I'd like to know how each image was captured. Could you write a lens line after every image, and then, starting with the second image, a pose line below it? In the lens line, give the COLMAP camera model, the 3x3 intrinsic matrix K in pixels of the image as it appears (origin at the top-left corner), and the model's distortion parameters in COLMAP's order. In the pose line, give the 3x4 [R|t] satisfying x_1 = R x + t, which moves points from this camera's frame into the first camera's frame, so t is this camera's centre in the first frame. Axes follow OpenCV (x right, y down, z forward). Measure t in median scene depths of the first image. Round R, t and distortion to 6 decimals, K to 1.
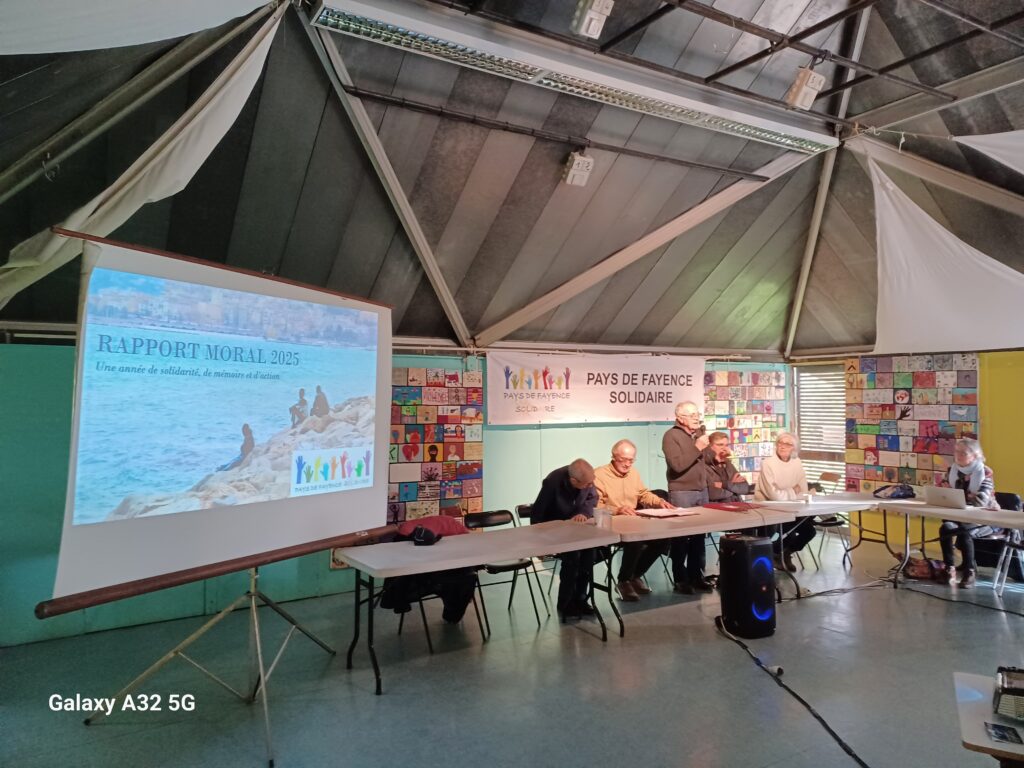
lens RADIAL K [[740.9, 0, 515.2], [0, 740.9, 385.8], [0, 0, 1]] dist [0.104290, -0.111142]
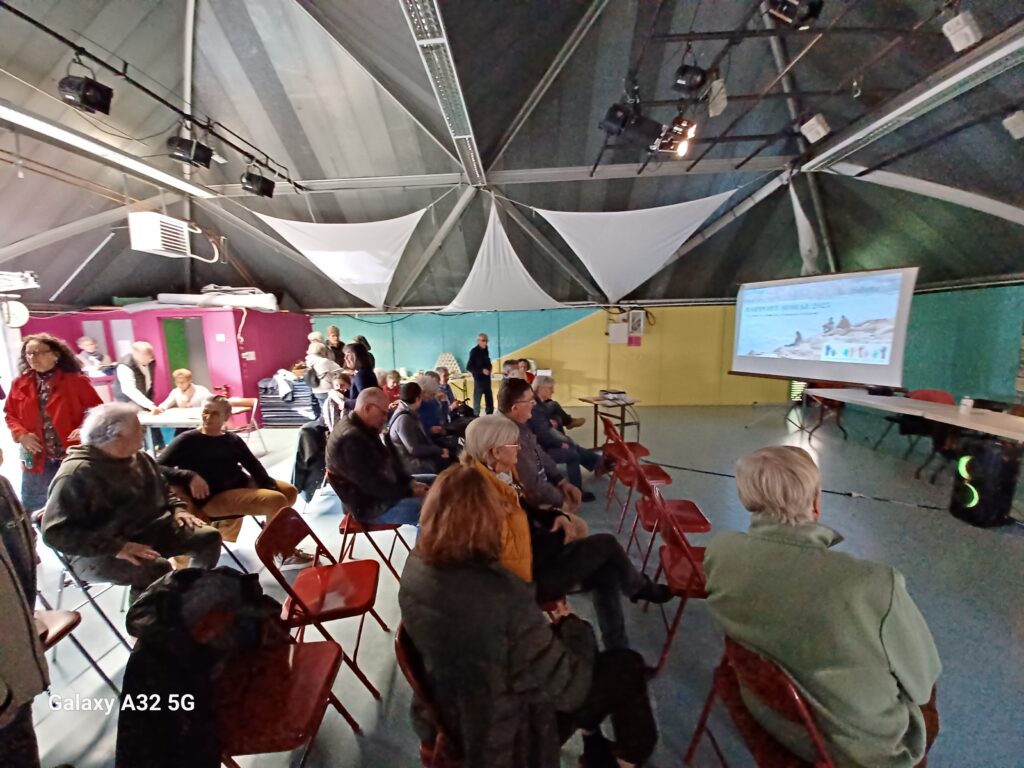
lens RADIAL K [[404.9, 0, 507.5], [0, 404.9, 396.2], [0, 0, 1]] dist [0.000086, -0.000055]
pose [[-0.568730, 0.137746, -0.810908, 0.827521], [0.034927, 0.989033, 0.143507, 0.018741], [0.821782, 0.053294, -0.567304, 0.516352]]
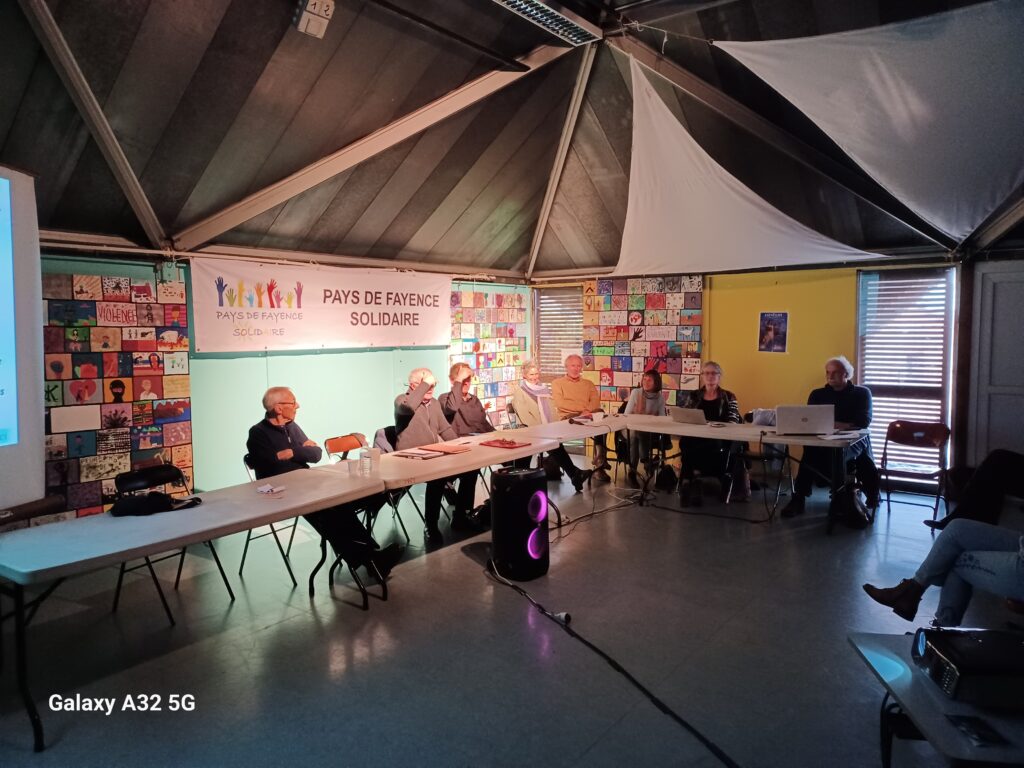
lens RADIAL K [[729.5, 0, 509.4], [0, 729.5, 385.8], [0, 0, 1]] dist [0.089262, -0.110892]
pose [[0.930089, -0.033339, 0.365818, -0.014802], [-0.001638, 0.995487, 0.094888, 0.012507], [-0.367331, -0.088854, 0.925837, 0.147151]]
